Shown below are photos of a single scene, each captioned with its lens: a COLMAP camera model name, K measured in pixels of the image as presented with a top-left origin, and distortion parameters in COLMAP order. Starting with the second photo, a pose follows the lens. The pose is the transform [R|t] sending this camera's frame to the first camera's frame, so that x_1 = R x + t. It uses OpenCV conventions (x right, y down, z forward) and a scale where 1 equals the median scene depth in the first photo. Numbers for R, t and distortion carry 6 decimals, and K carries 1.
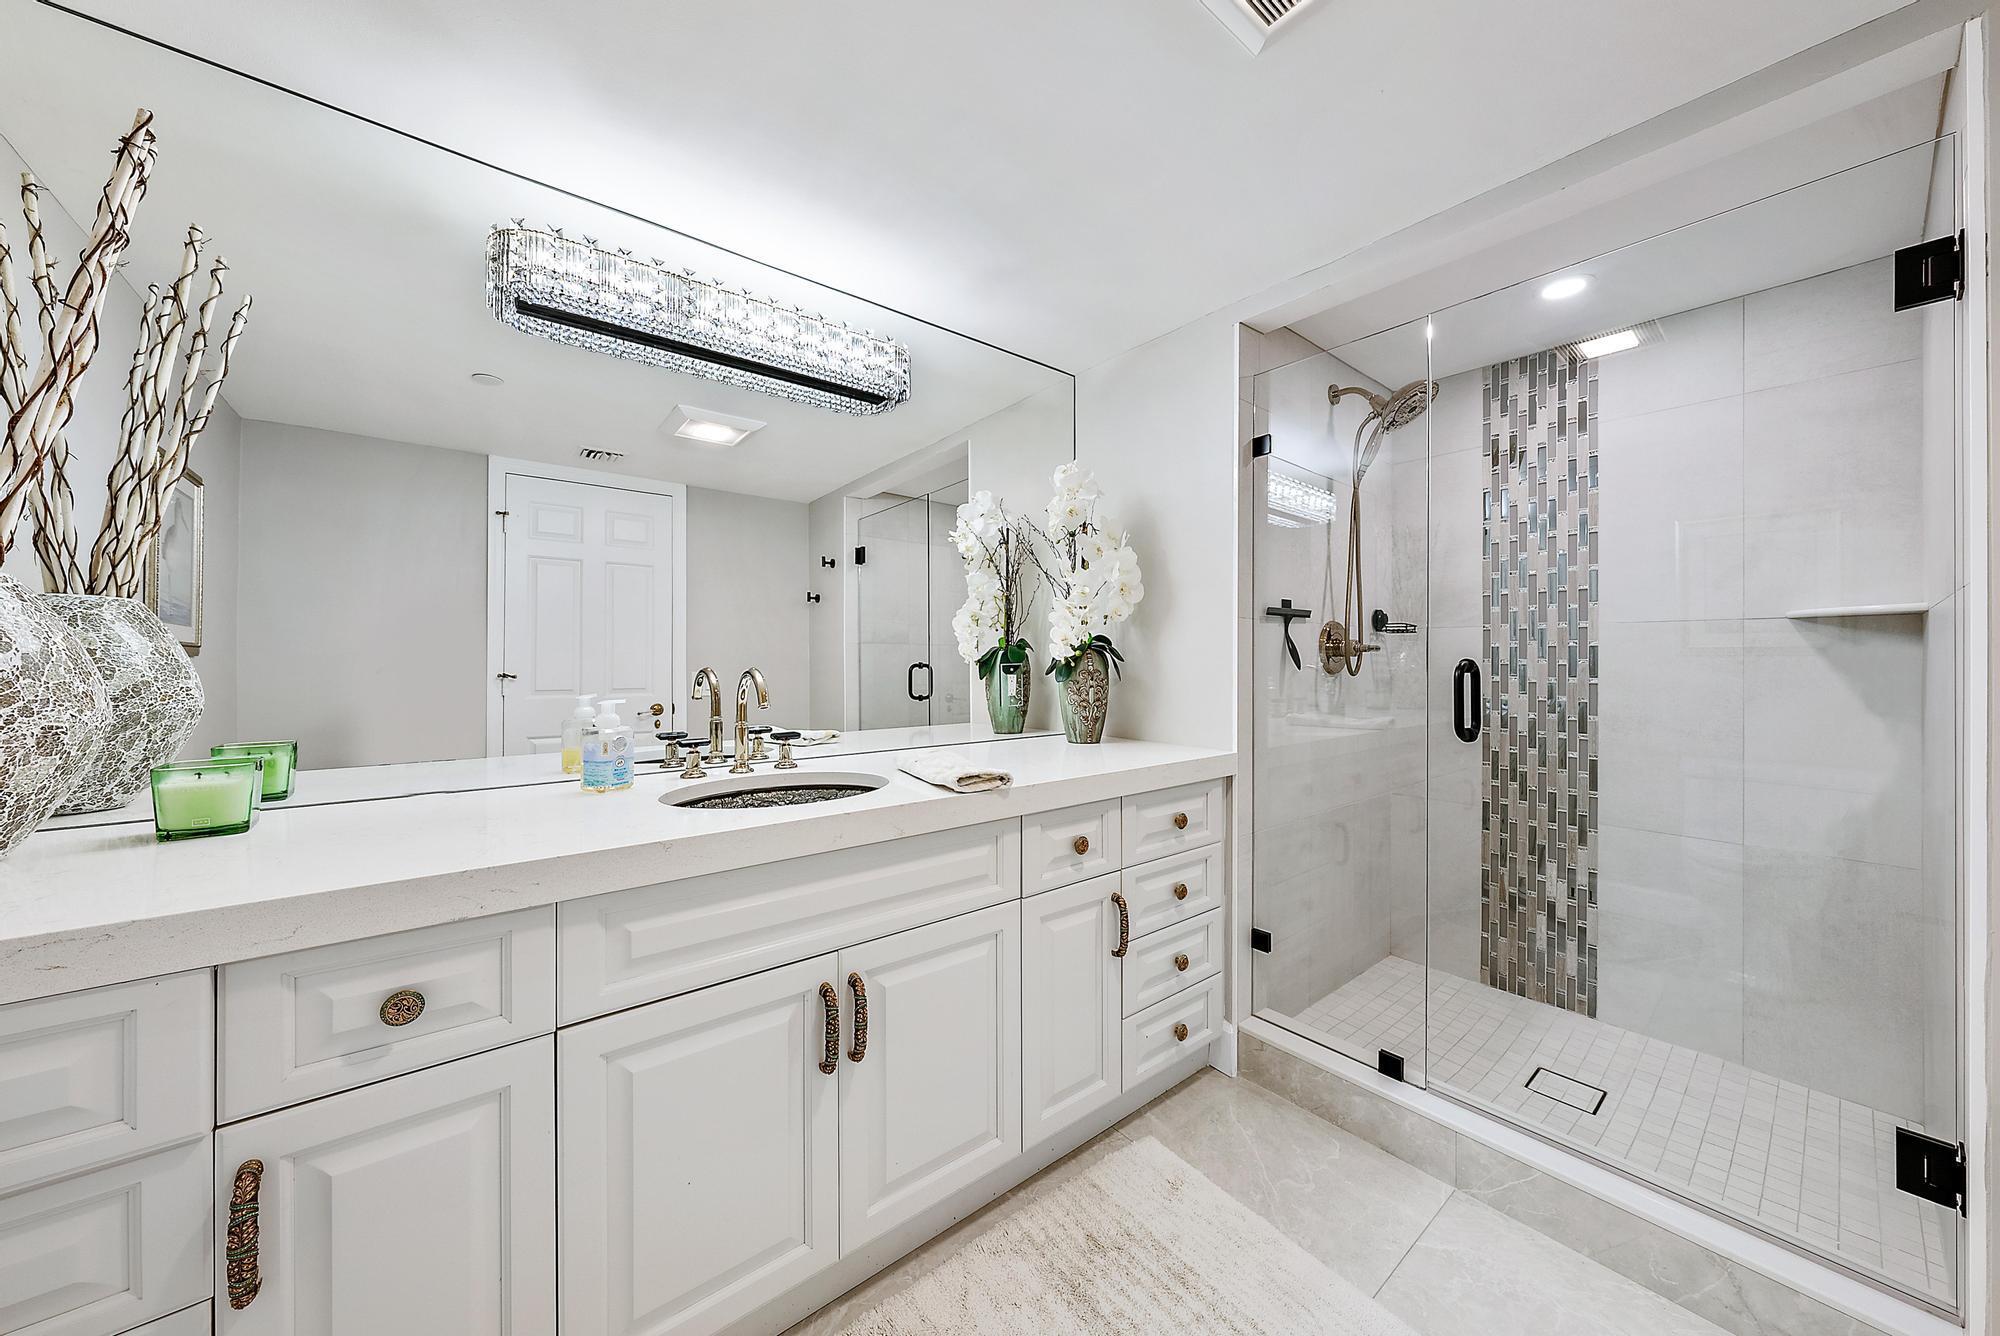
lens RADIAL K [[685.3, 0, 1001.1], [0, 685.3, 669.0], [0, 0, 1]] dist [-0.002366, -0.000052]
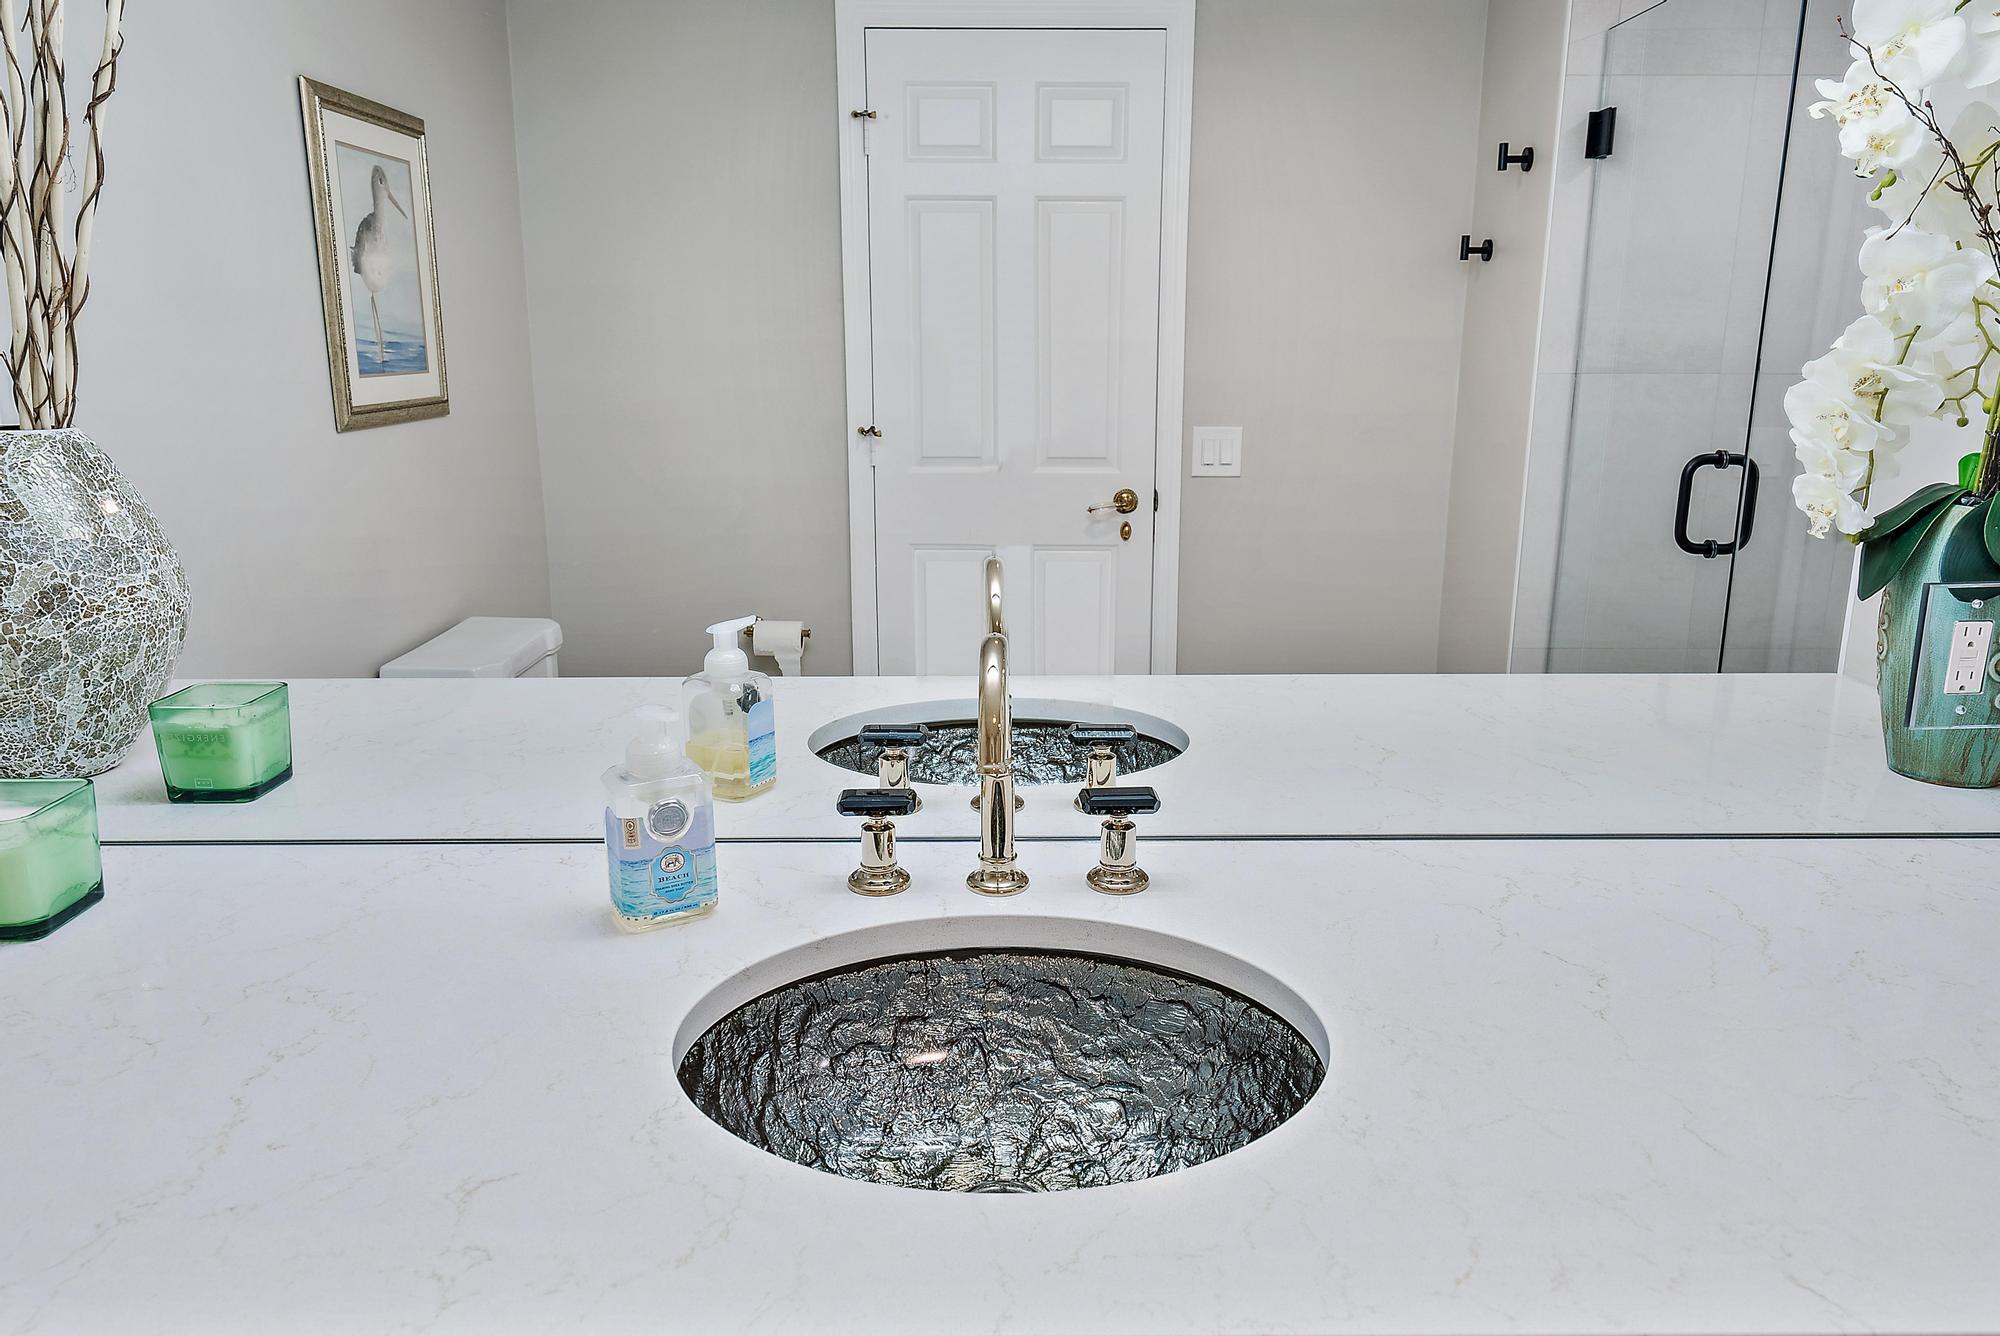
lens RADIAL K [[1343.6, 0, 991.7], [0, 1343.6, 651.9], [0, 0, 1]] dist [-0.001093, -0.001437]
pose [[0.787170, 0.145200, -0.599400, 0.026036], [-0.005261, 0.973436, 0.228899, -0.091731], [0.616714, -0.177029, 0.767023, 0.291489]]
